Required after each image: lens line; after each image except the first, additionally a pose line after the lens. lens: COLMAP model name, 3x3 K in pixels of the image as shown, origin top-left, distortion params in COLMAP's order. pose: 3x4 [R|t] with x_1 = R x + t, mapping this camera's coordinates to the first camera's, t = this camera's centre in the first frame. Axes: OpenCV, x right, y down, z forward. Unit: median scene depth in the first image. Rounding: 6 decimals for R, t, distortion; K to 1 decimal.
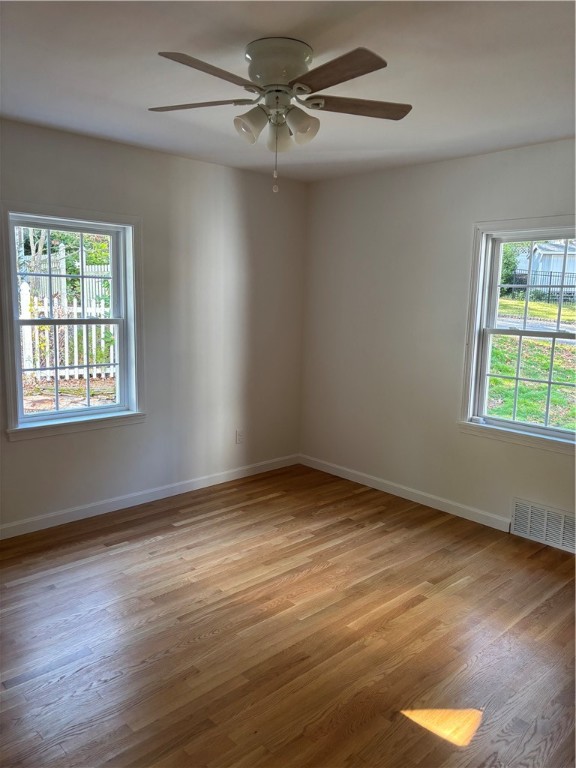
lens RADIAL K [[580.2, 0, 283.6], [0, 580.2, 388.0], [0, 0, 1]] dist [0.015573, -0.020836]
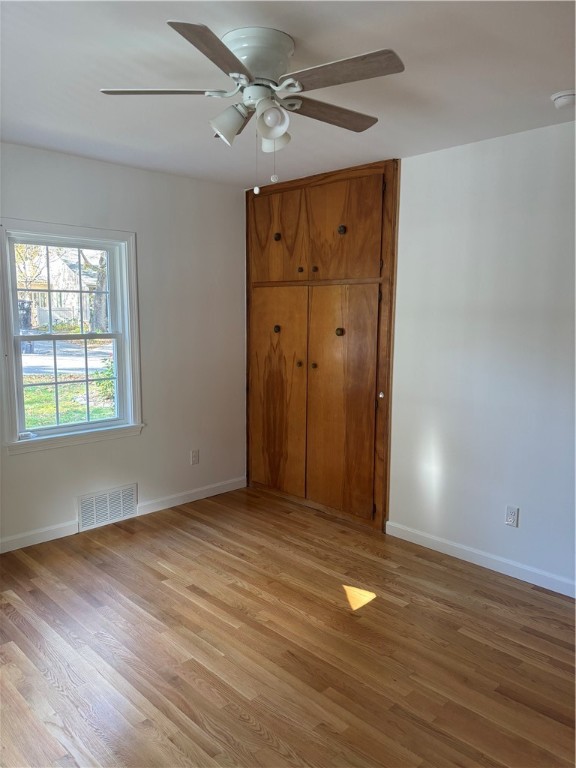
lens RADIAL K [[580.2, 0, 286.7], [0, 580.2, 386.5], [0, 0, 1]] dist [0.015573, -0.020836]
pose [[-0.039989, -0.144945, 0.988631, -0.721601], [0.143760, 0.978294, 0.149244, -0.122219], [-0.988804, 0.148094, -0.018284, 0.752218]]
